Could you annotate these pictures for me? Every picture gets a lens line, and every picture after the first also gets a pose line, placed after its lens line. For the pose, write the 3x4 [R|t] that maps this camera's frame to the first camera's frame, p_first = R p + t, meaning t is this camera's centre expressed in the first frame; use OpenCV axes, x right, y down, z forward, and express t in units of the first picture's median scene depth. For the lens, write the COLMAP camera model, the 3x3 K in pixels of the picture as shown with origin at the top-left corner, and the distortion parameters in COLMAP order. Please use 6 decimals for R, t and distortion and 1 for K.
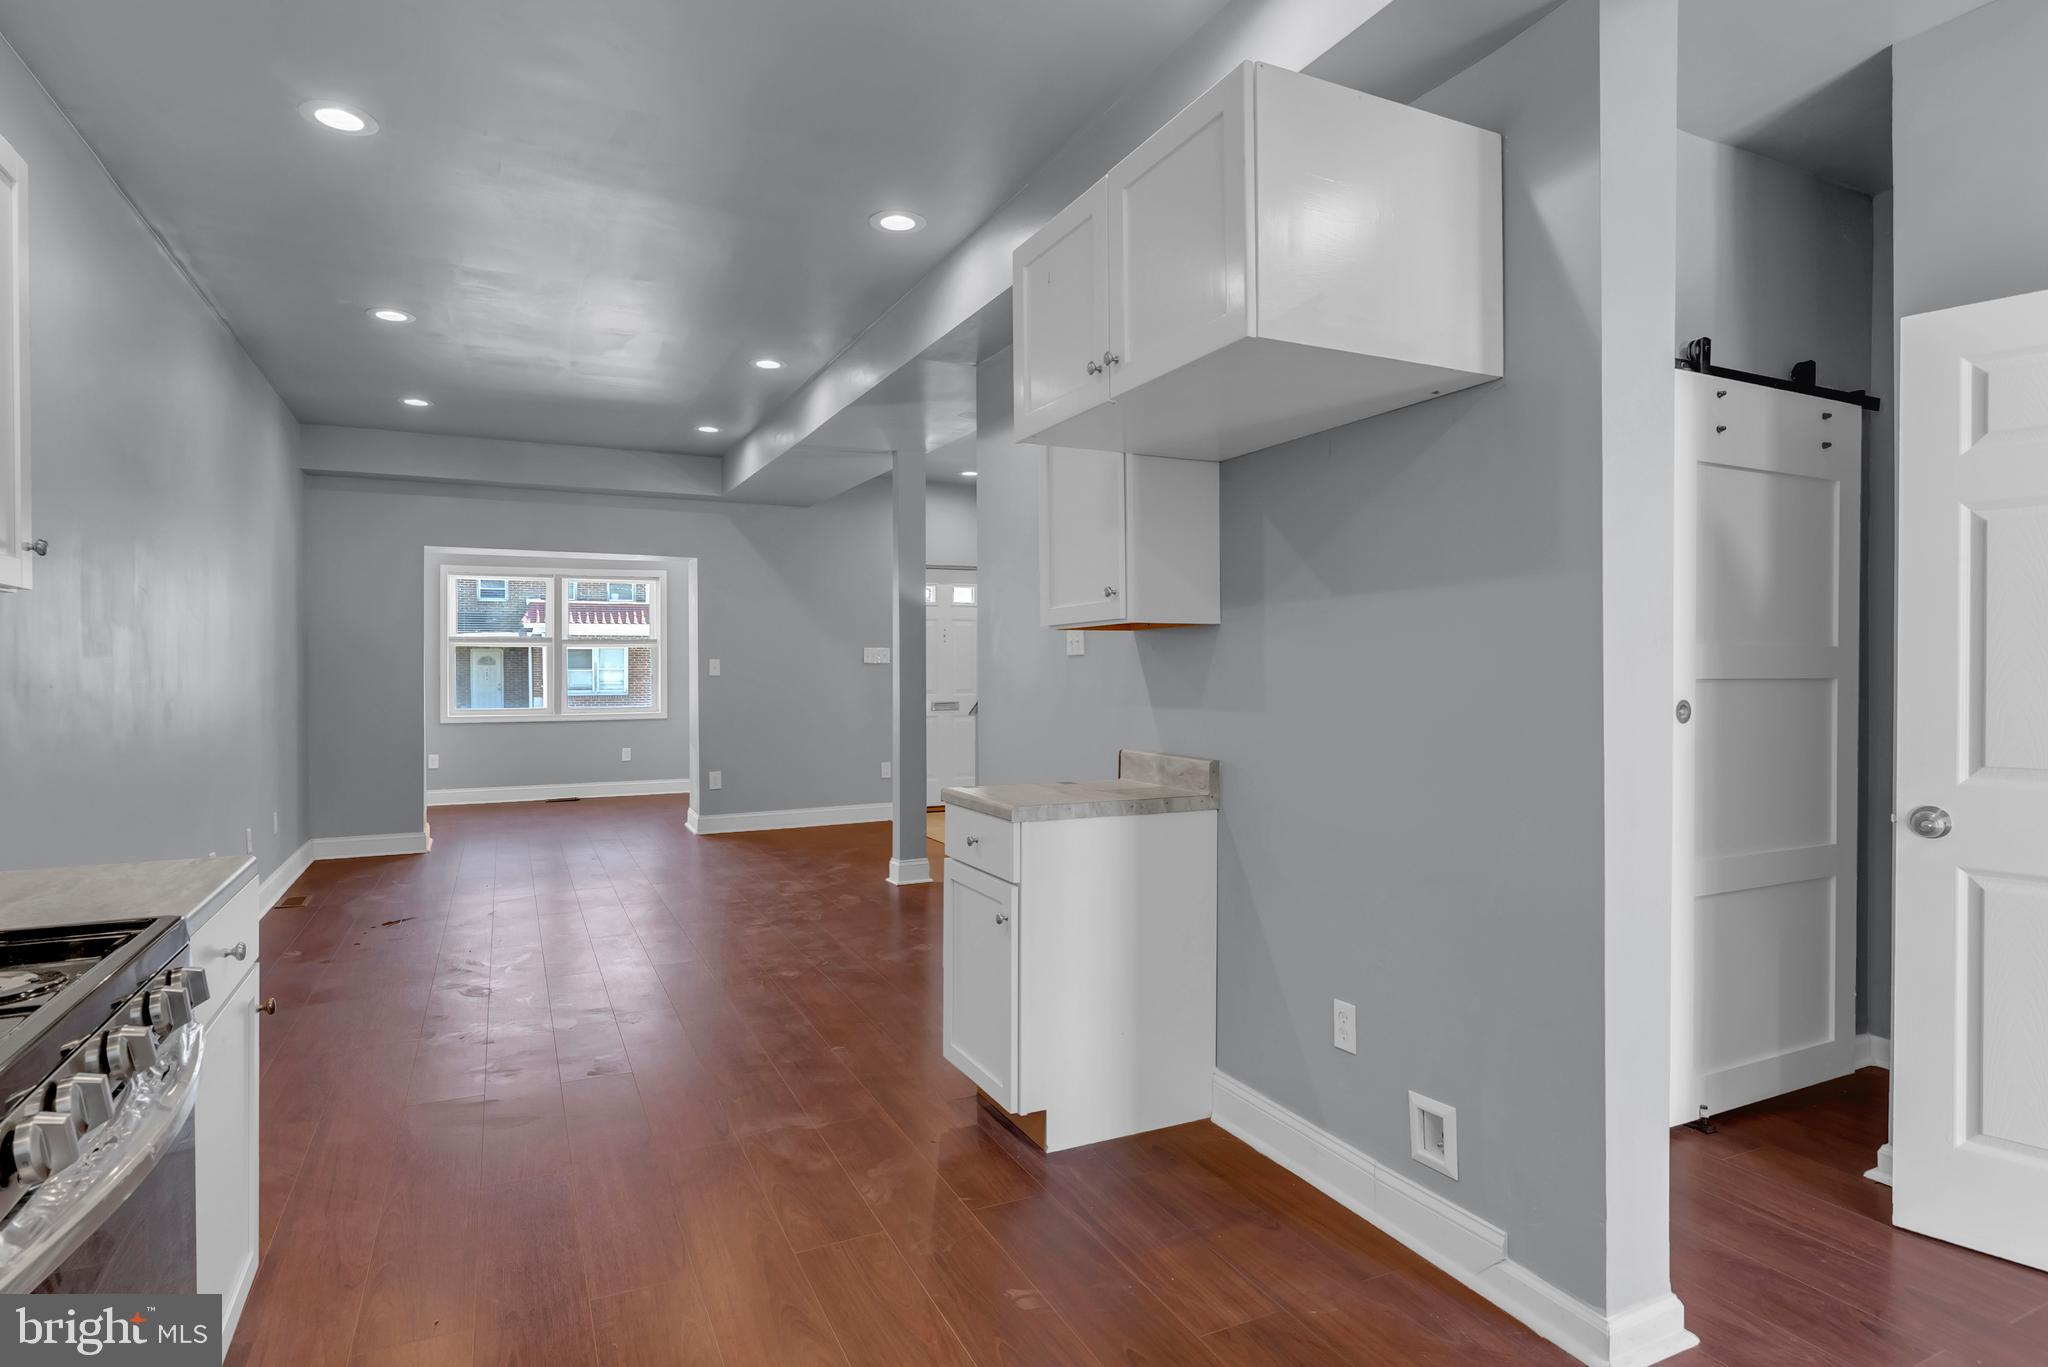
lens RADIAL K [[1064.1, 0, 1024.0], [0, 1064.1, 683.5], [0, 0, 1]] dist [-0.013841, 0.000282]
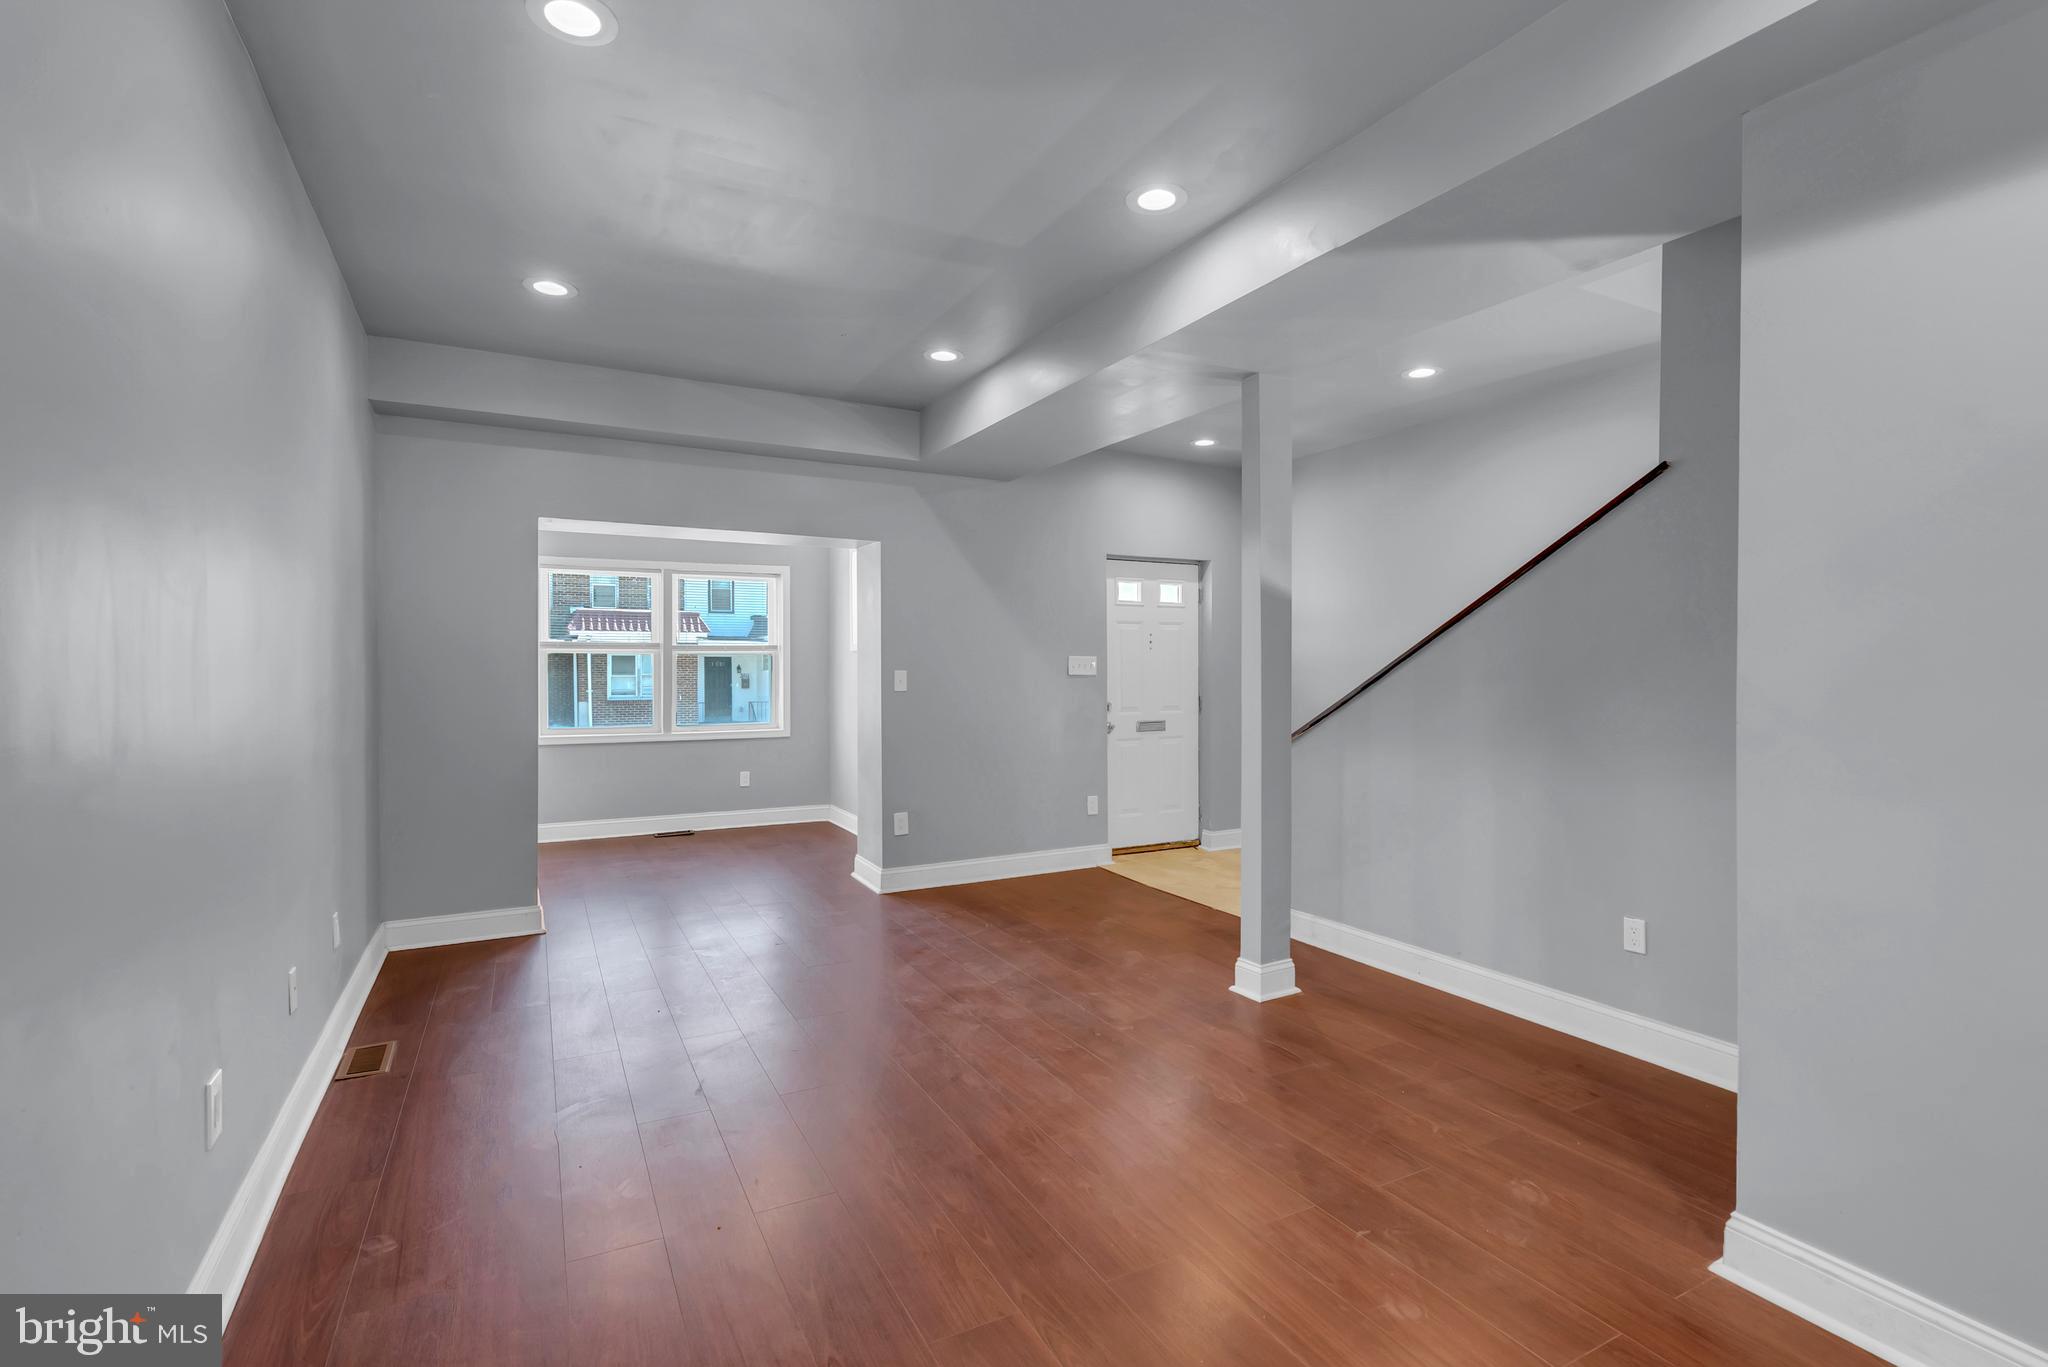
lens RADIAL K [[929.6, 0, 1013.5], [0, 929.6, 686.6], [0, 0, 1]] dist [-0.001936, 0.000688]
pose [[0.999709, 0.000649, 0.024124, -0.183639], [-0.000667, 1.000000, 0.000709, -0.009279], [-0.024123, -0.000725, 0.999709, 0.252210]]
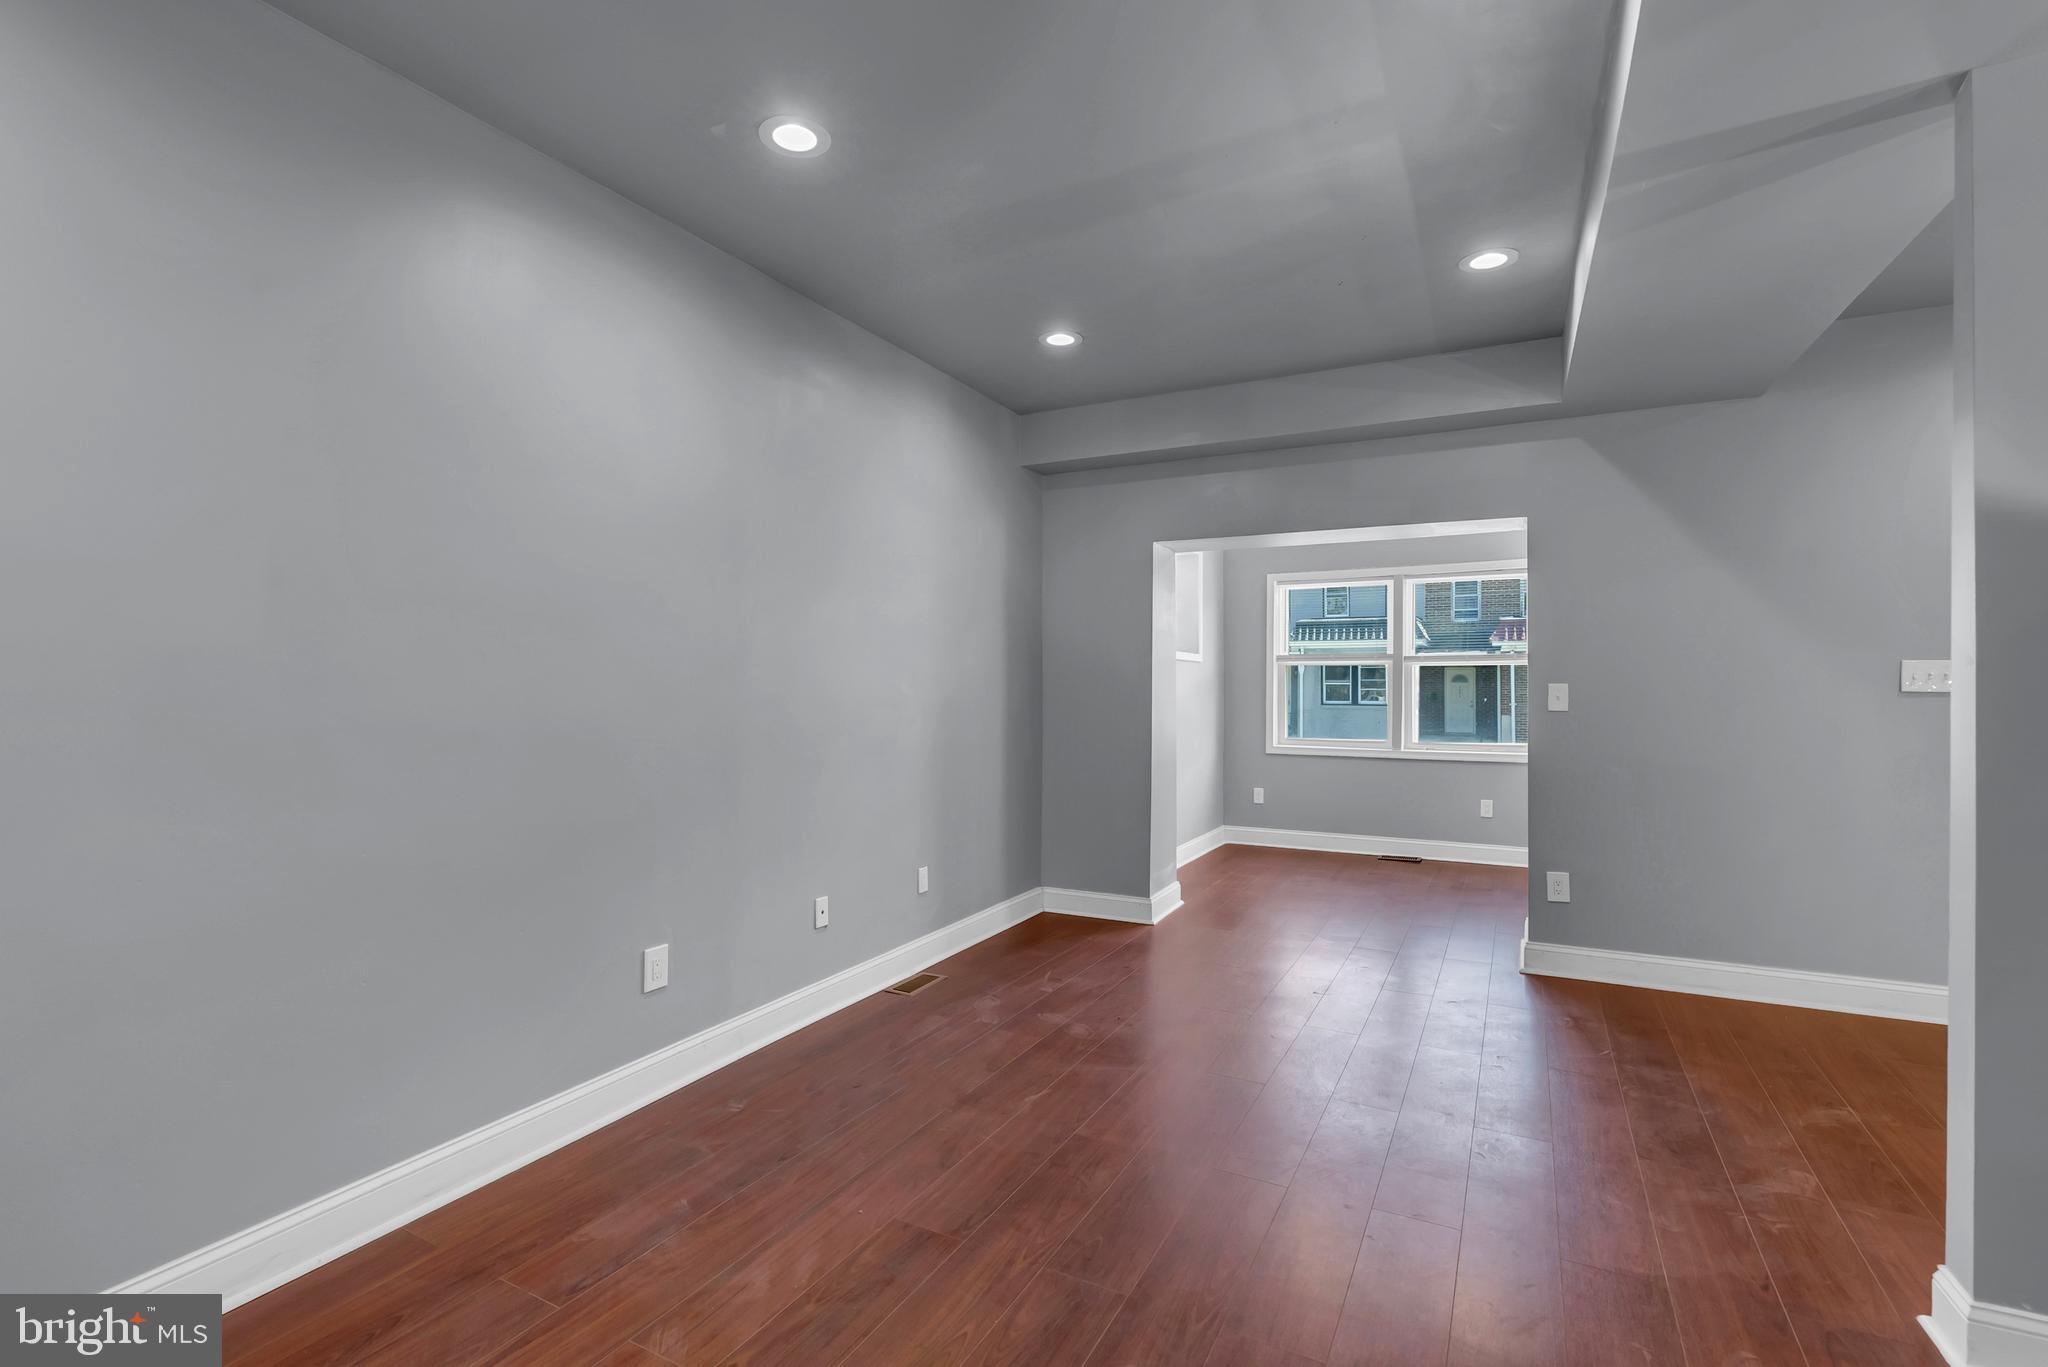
lens RADIAL K [[935.0, 0, 1019.9], [0, 935.0, 689.8], [0, 0, 1]] dist [-0.008998, -0.000440]
pose [[0.581555, 0.008405, -0.813464, -0.034627], [-0.015164, 0.999885, -0.000510, -0.011824], [0.813366, 0.012632, 0.581615, 0.370757]]
